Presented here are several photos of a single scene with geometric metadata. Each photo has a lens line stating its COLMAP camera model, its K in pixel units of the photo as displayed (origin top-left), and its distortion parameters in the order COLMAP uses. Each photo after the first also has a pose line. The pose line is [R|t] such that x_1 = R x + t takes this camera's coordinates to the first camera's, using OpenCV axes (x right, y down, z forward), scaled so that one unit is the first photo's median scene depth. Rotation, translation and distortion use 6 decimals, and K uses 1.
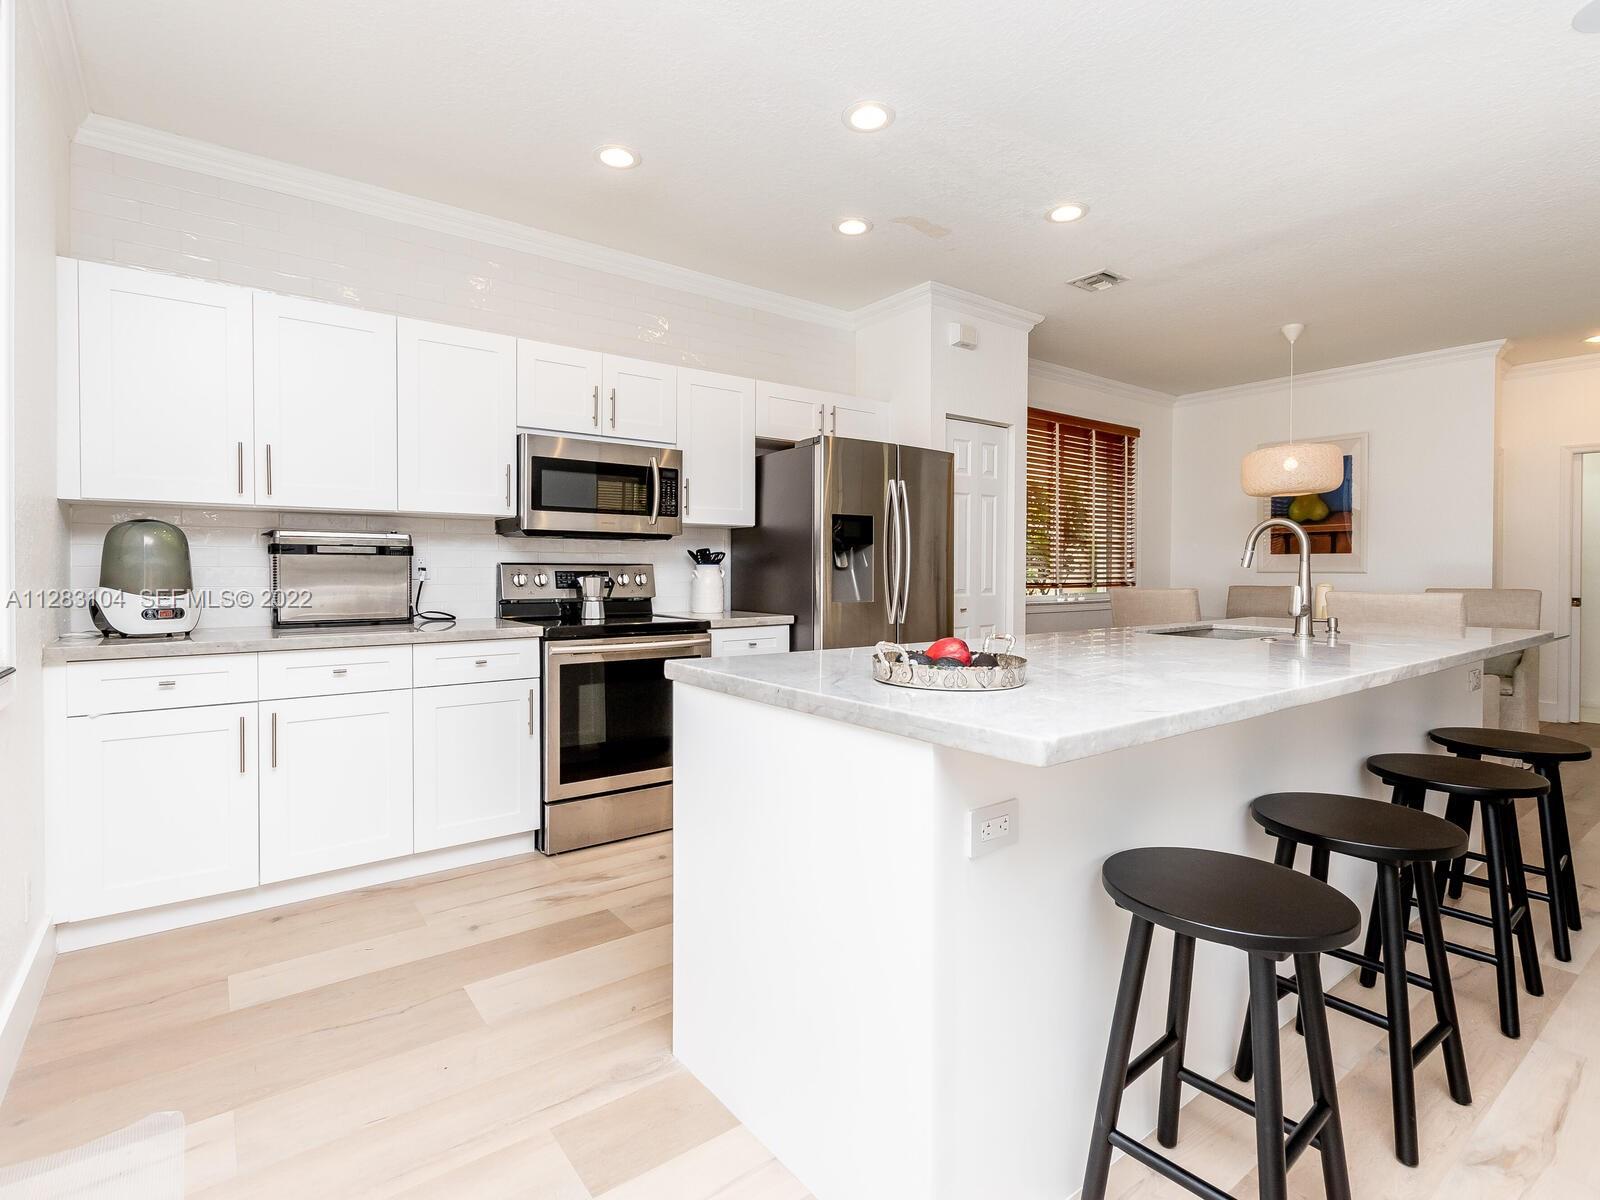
lens RADIAL K [[810.9, 0, 800.0], [0, 810.9, 600.0], [0, 0, 1]] dist [0.003400, 0.000873]
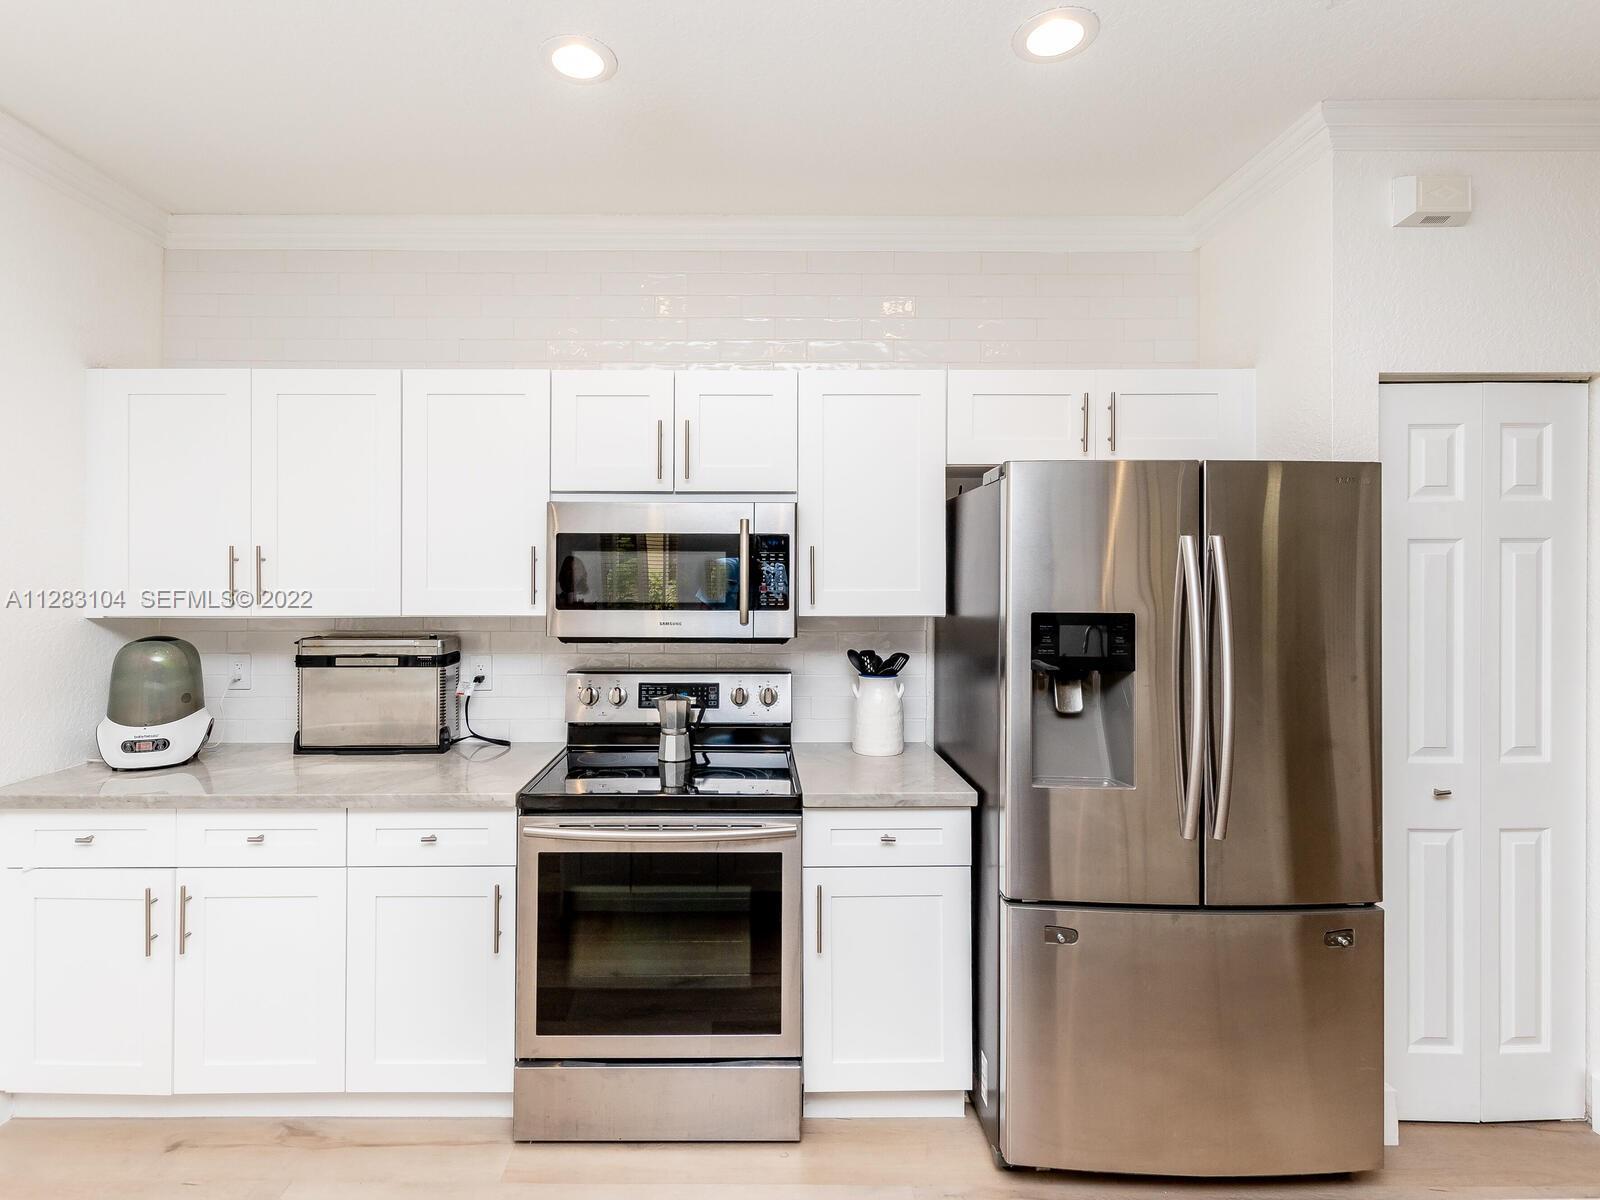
lens RADIAL K [[791.3, 0, 756.4], [0, 791.3, 577.8], [0, 0, 1]] dist [0.001070, 0.000070]
pose [[0.796311, 0.000728, -0.604887, 0.218988], [-0.017858, 0.999592, -0.022307, -0.123755], [0.604624, 0.028566, 0.795999, 0.545019]]
